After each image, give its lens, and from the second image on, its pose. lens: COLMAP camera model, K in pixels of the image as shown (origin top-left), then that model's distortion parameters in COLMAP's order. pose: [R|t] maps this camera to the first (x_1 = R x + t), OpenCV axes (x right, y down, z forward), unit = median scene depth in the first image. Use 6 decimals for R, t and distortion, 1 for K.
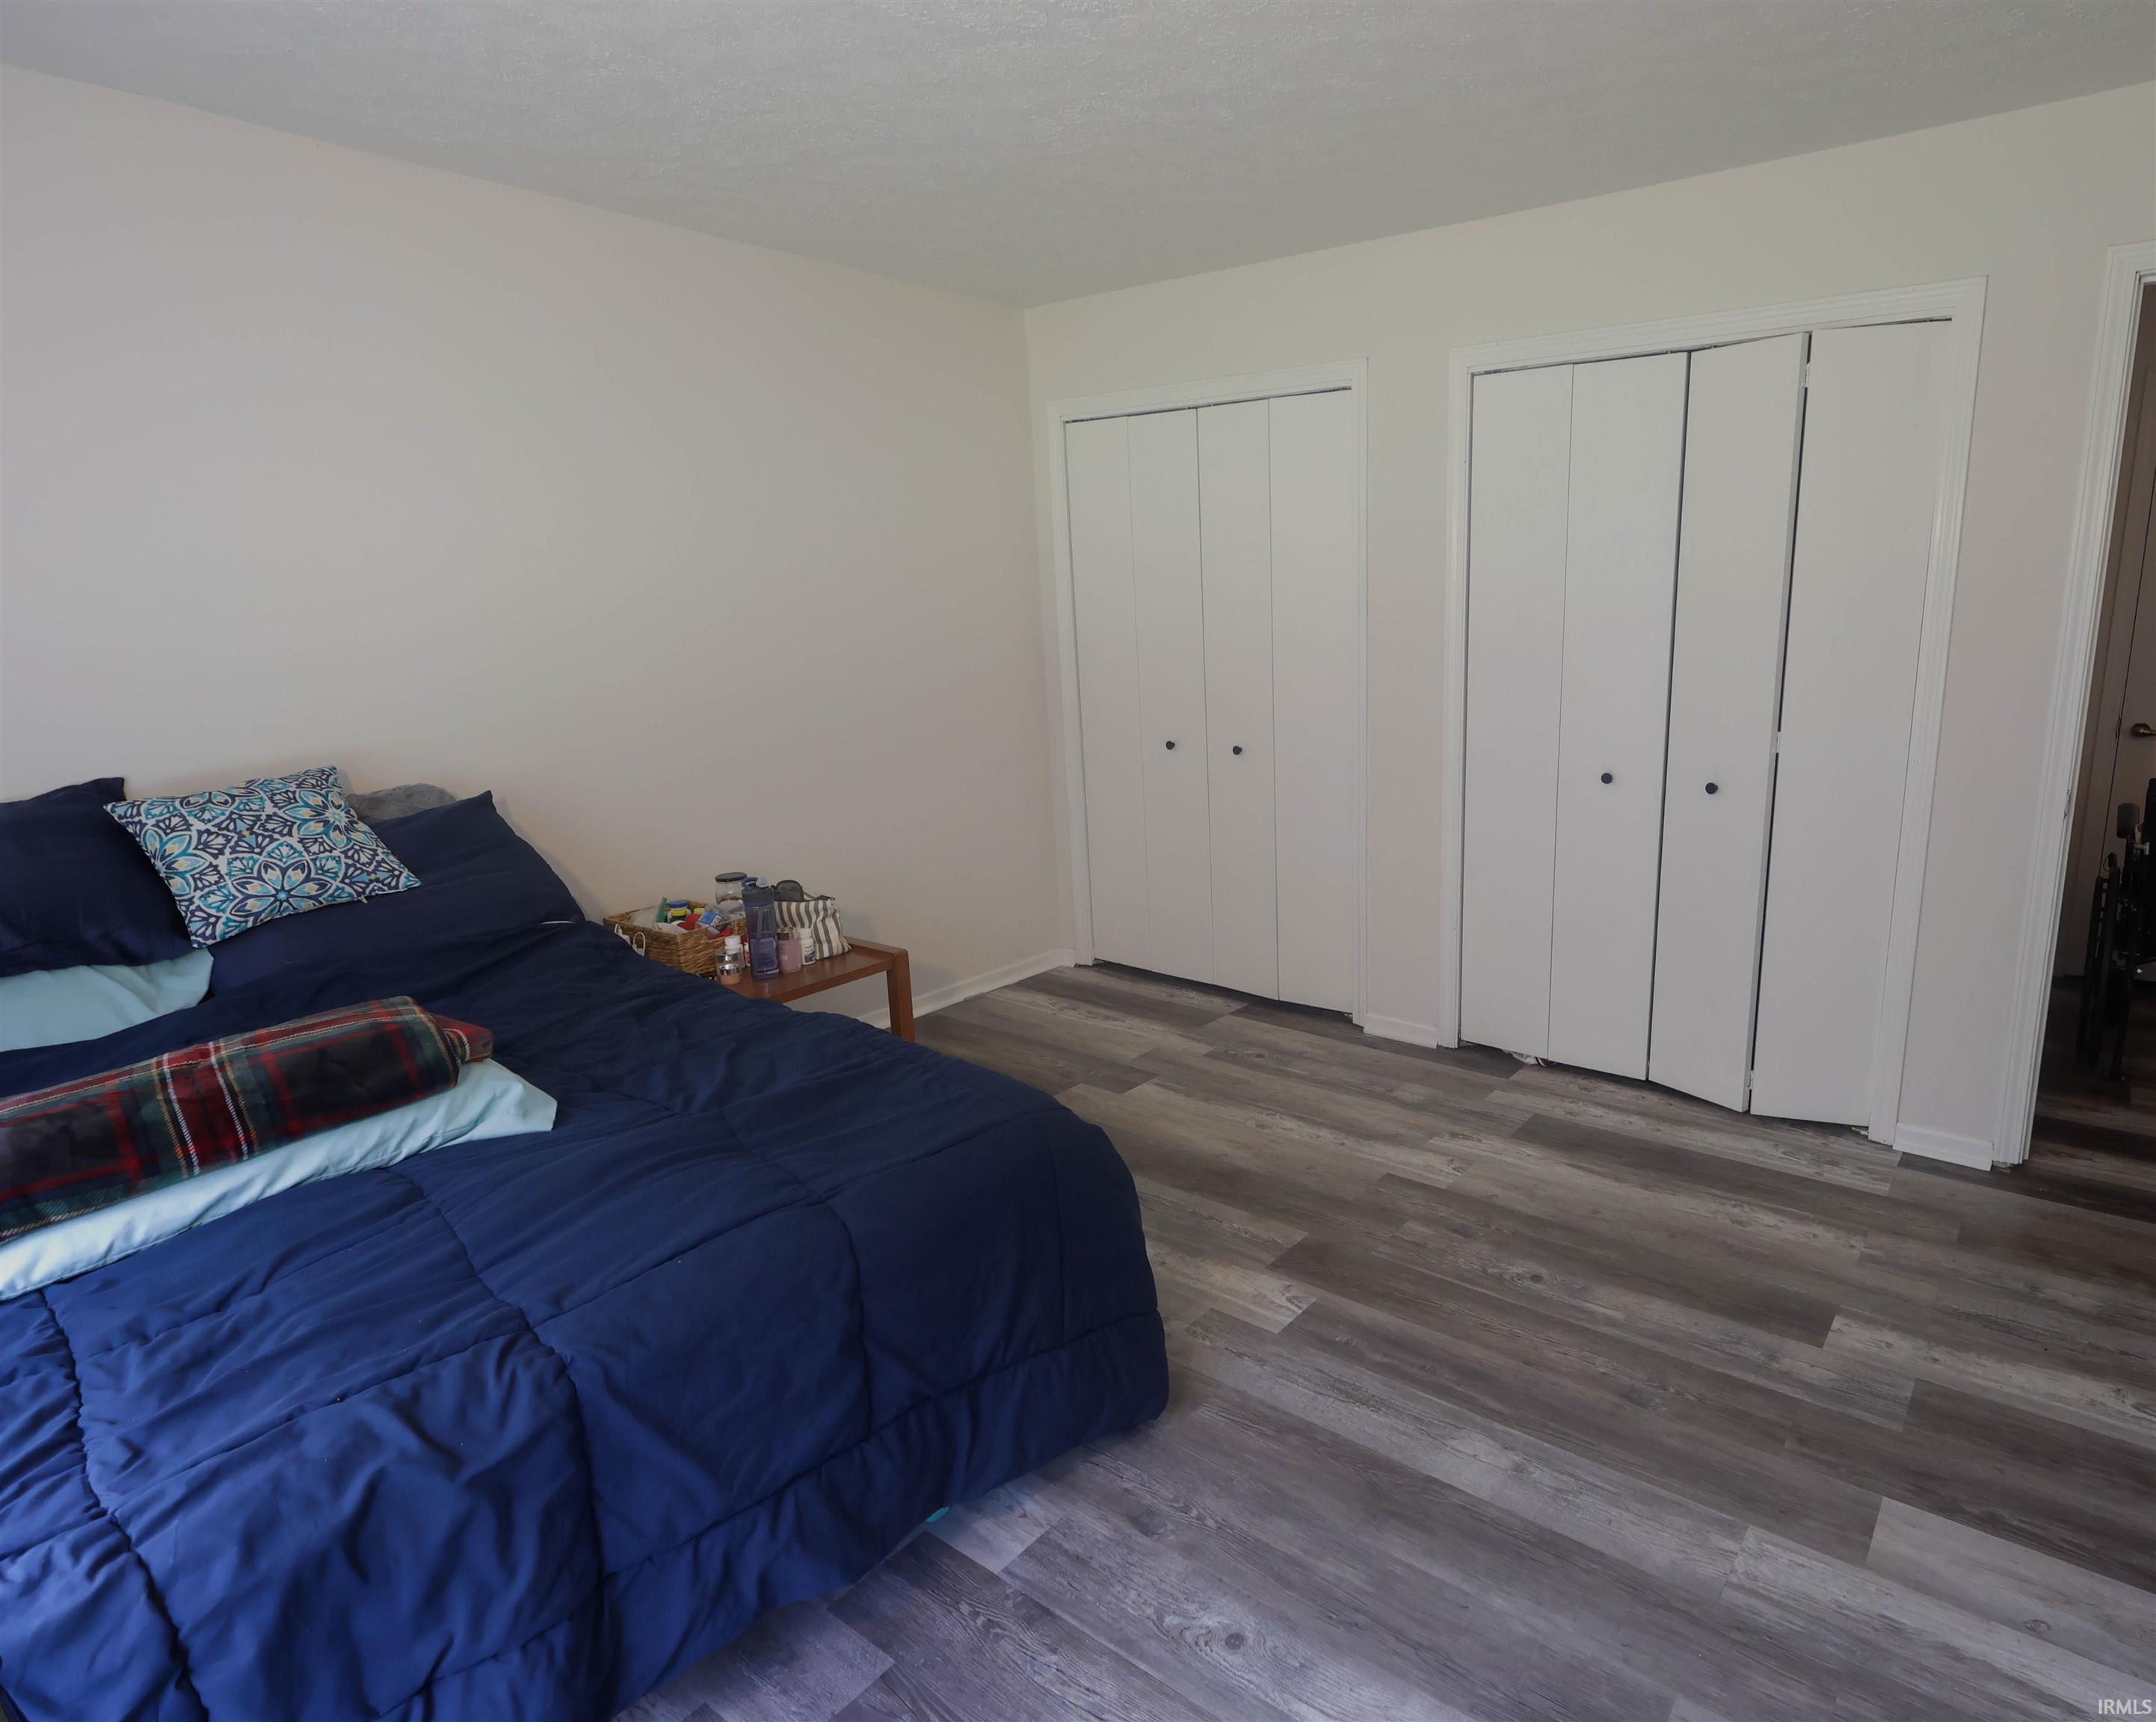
lens RADIAL K [[1202.3, 0, 1256.0], [0, 1202.3, 870.2], [0, 0, 1]] dist [-0.000329, 0.000317]
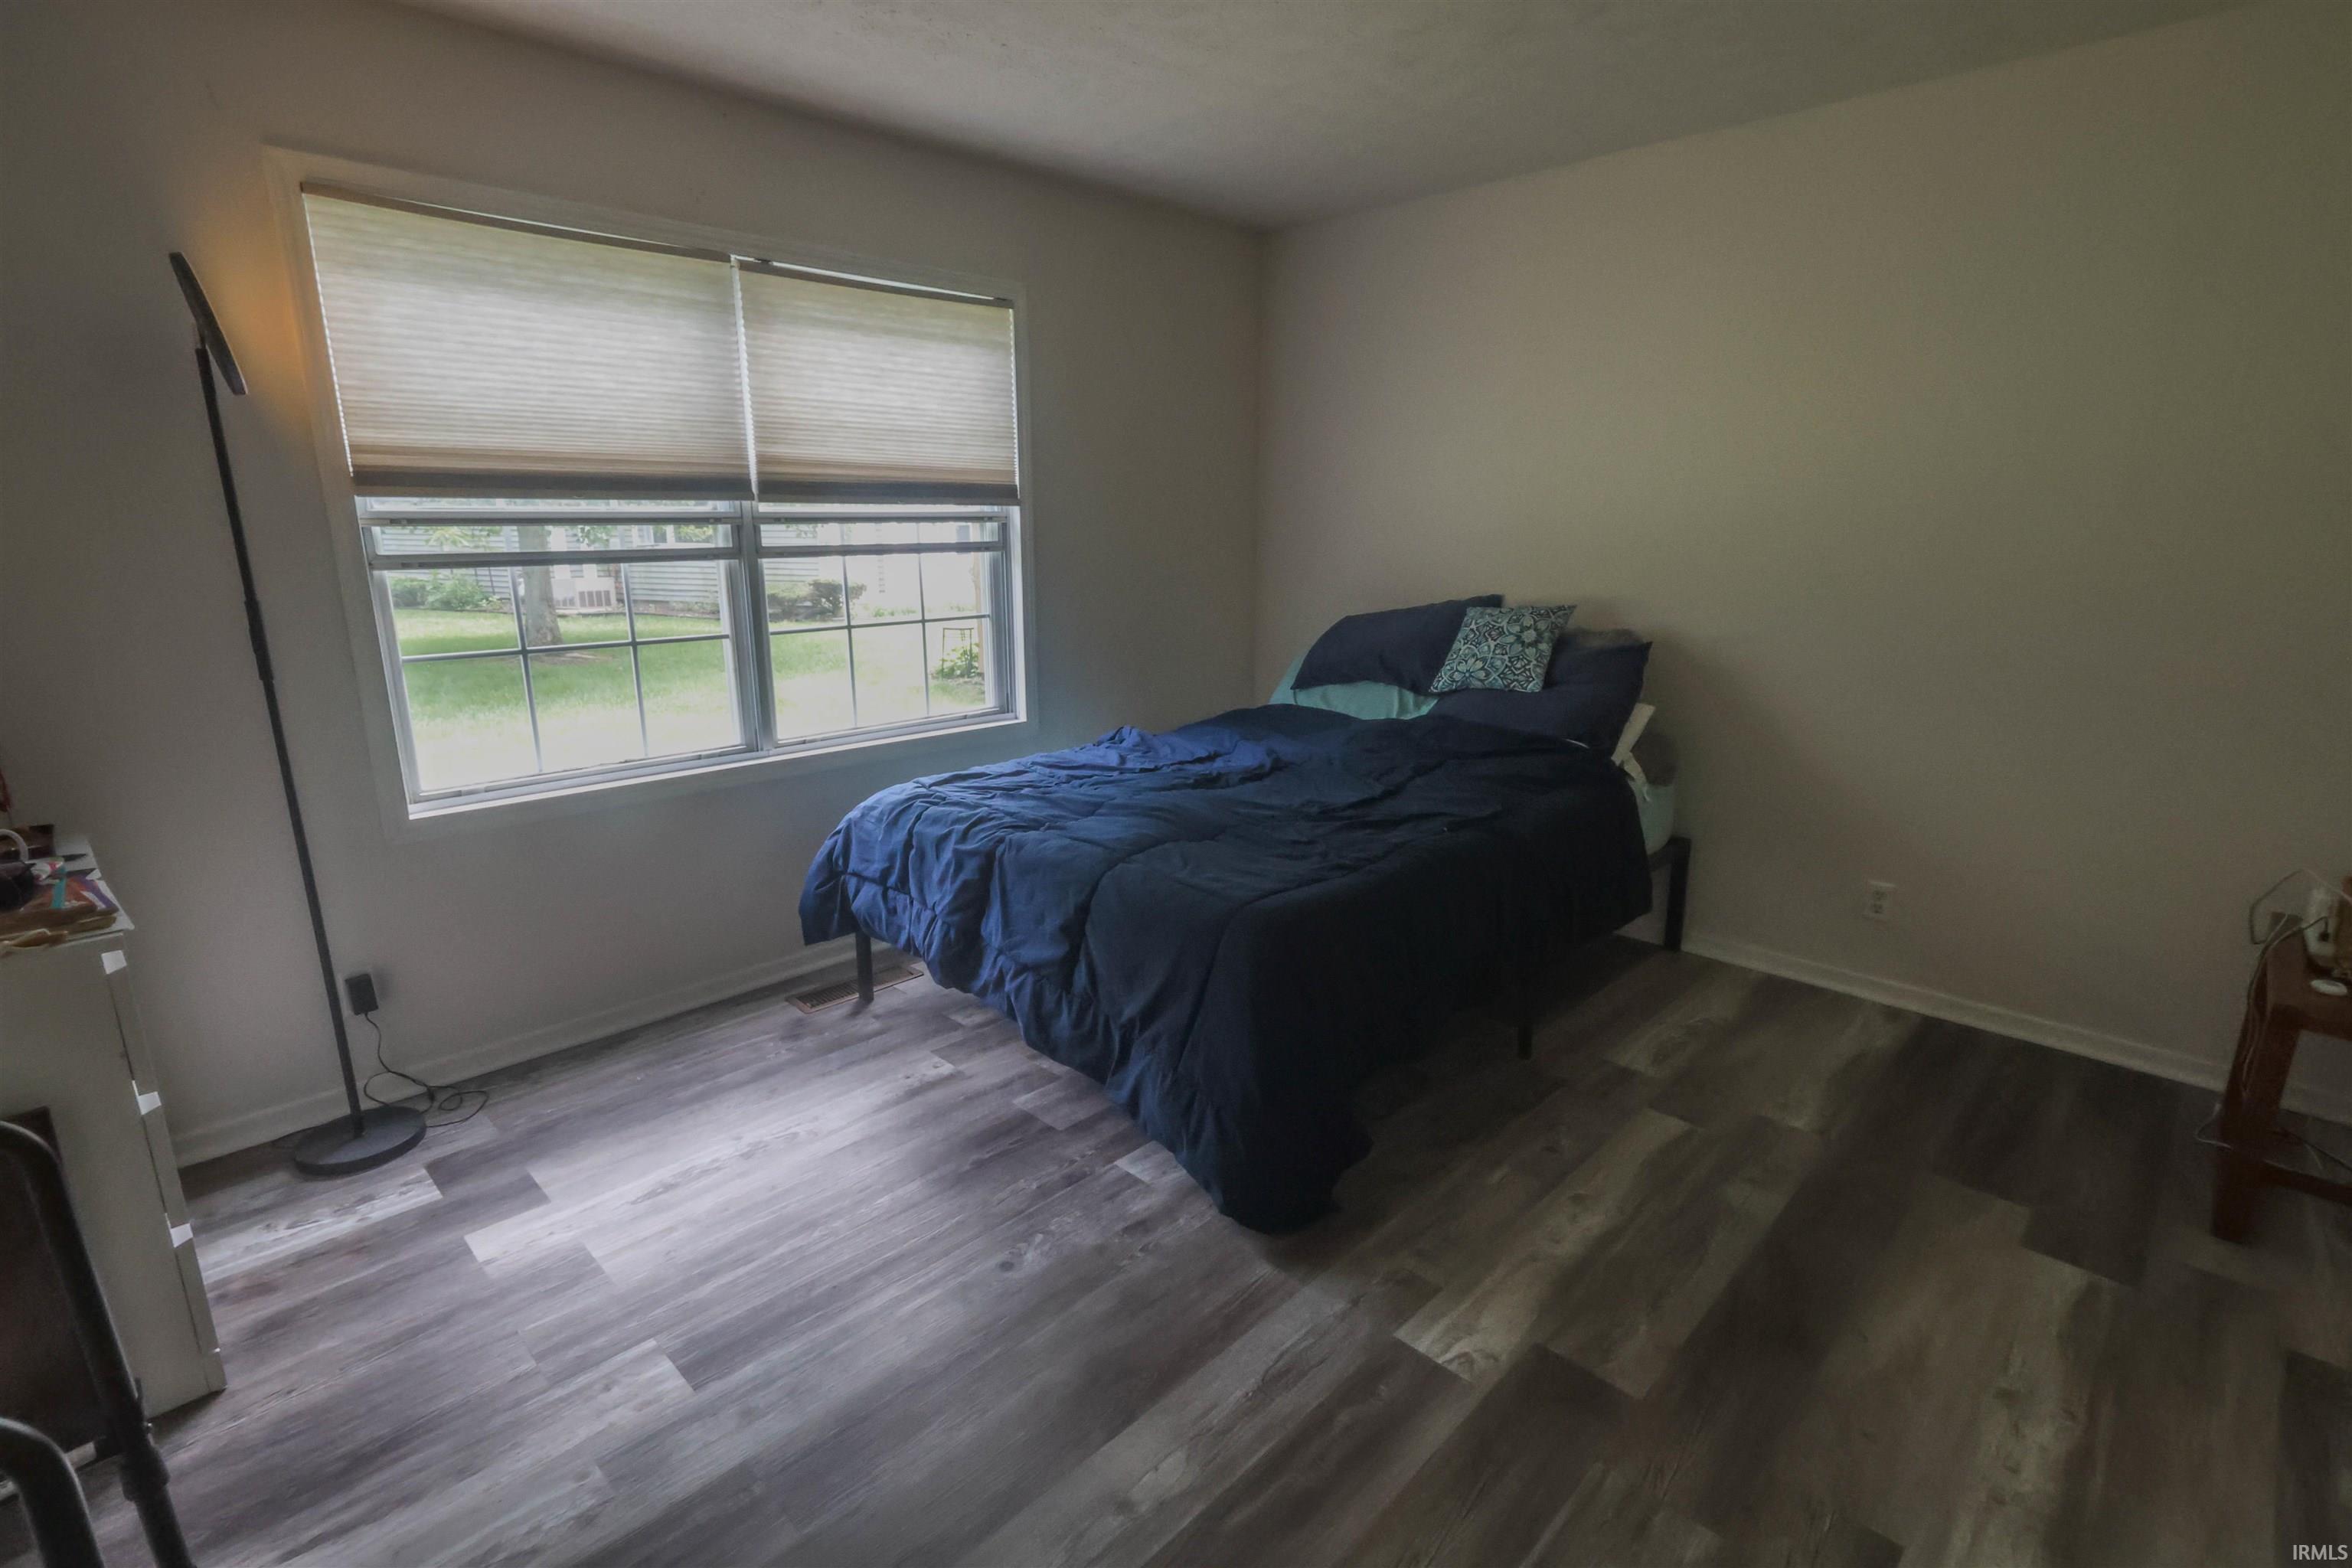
lens RADIAL K [[1088.8, 0, 1177.5], [0, 1088.8, 772.9], [0, 0, 1]] dist [0.000145, 0.000060]
pose [[-0.160583, 0.243892, -0.956415, 0.768060], [-0.215955, 0.936831, 0.275157, -0.195723], [0.963108, 0.250729, -0.097769, 0.912769]]
